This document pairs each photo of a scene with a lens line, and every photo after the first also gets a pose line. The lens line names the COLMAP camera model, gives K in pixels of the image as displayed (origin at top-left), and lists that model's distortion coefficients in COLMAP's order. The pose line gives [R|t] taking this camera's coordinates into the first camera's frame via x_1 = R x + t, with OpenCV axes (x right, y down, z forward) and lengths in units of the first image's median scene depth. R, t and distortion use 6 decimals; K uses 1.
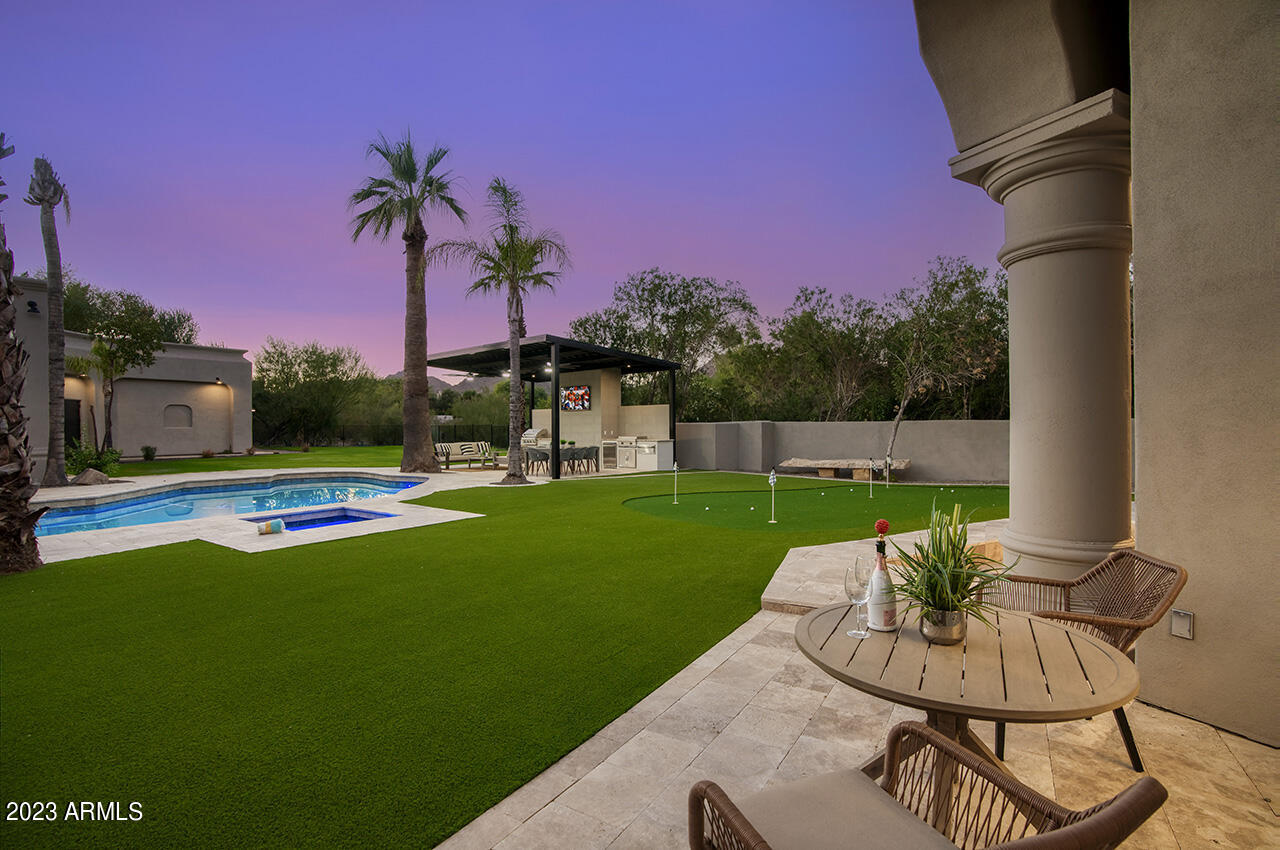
lens RADIAL K [[587.0, 0, 585.3], [0, 587.0, 425.5], [0, 0, 1]] dist [-0.055420, 0.026547]
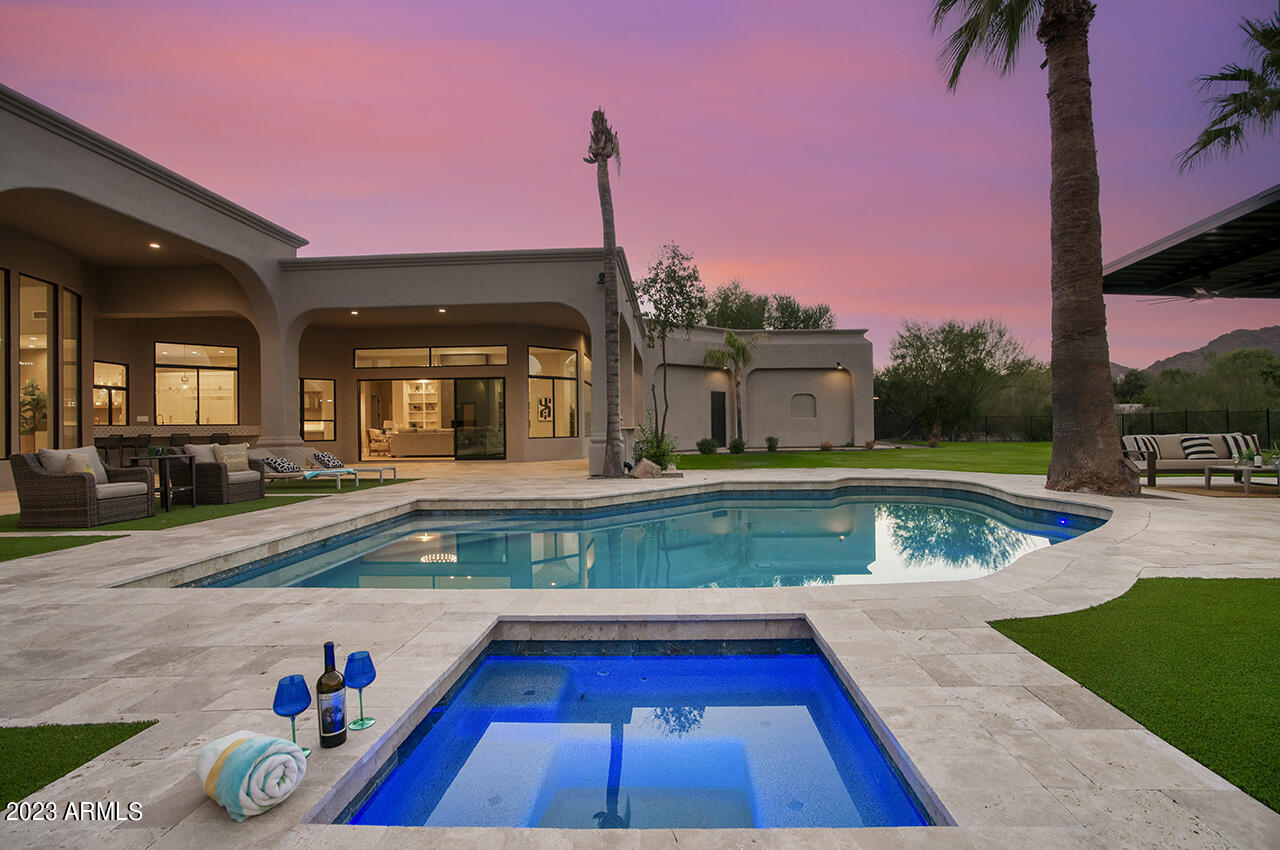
lens RADIAL K [[627.8, 0, 673.3], [0, 627.8, 427.1], [0, 0, 1]] dist [-0.084158, 0.037192]
pose [[0.636829, 0.002226, -0.771002, -0.086592], [0.005928, 0.999952, 0.007783, 0.015498], [0.770983, -0.009527, 0.636785, 0.312738]]
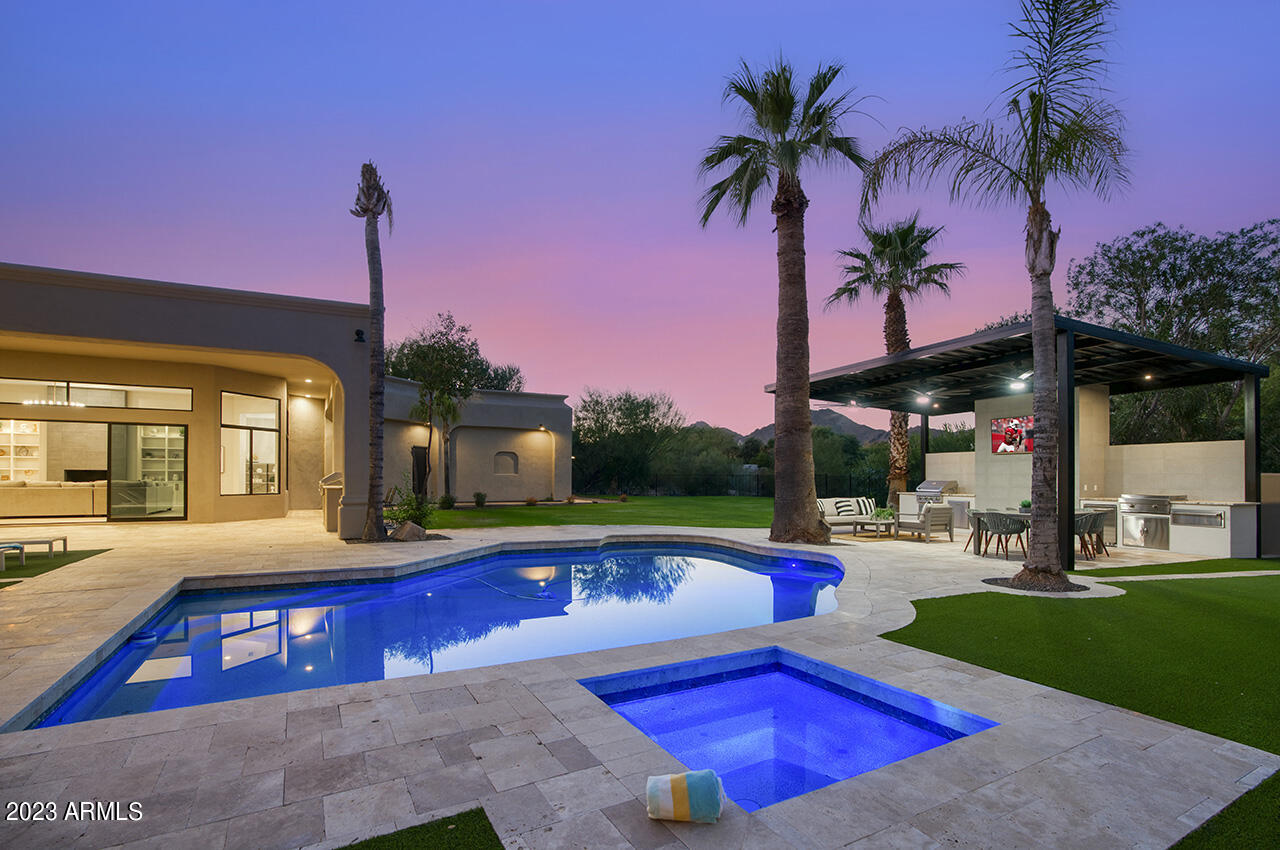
lens RADIAL K [[592.4, 0, 662.4], [0, 592.4, 473.5], [0, 0, 1]] dist [-0.045196, 0.000312]
pose [[0.933956, 0.008378, -0.357291, -0.141963], [-0.009590, 0.999953, -0.001620, 0.001607], [0.357260, 0.004940, 0.933992, 0.224239]]
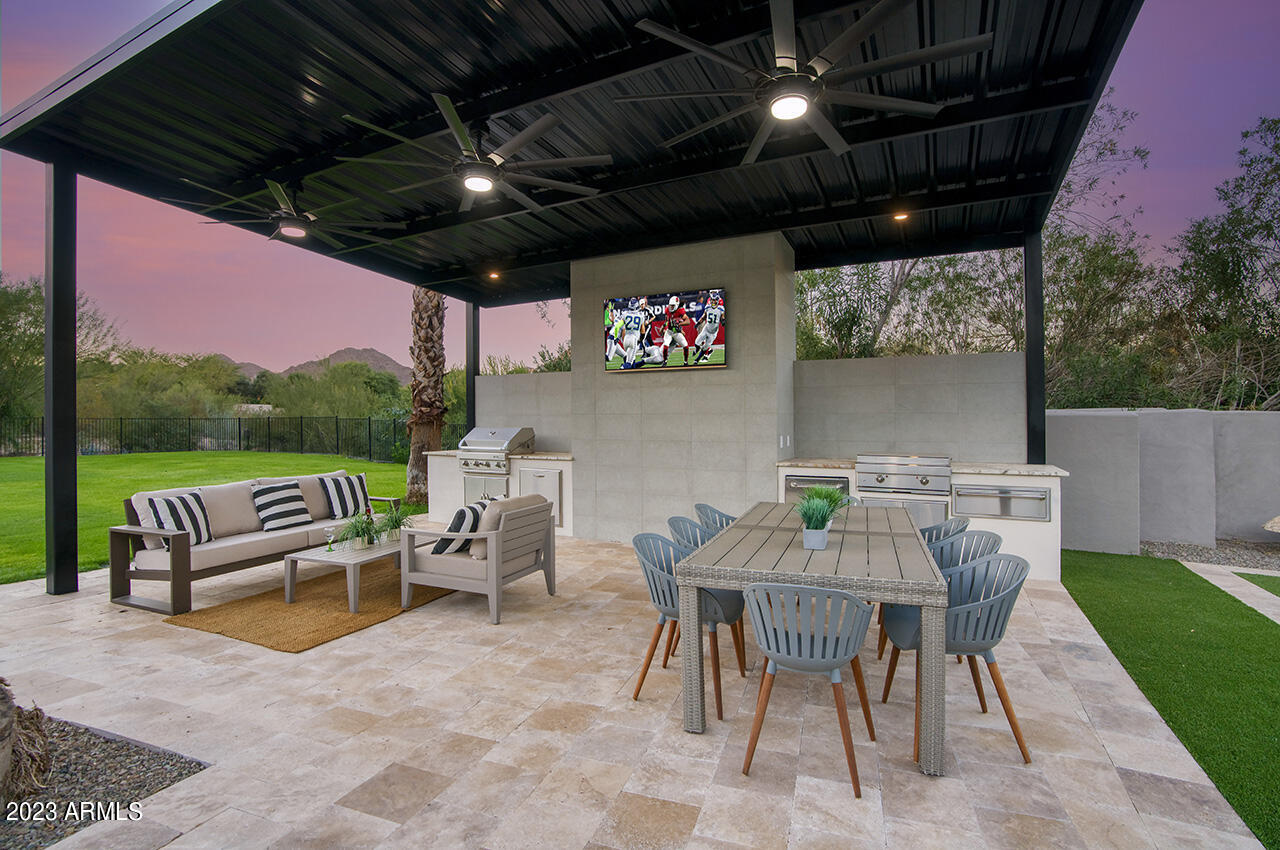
lens RADIAL K [[585.7, 0, 612.6], [0, 585.7, 420.7], [0, 0, 1]] dist [0.000268, 0.000079]
pose [[0.955396, 0.000441, 0.295328, -0.125180], [-0.001870, 0.999988, 0.004554, -0.000698], [-0.295322, -0.004903, 0.955385, 0.643743]]
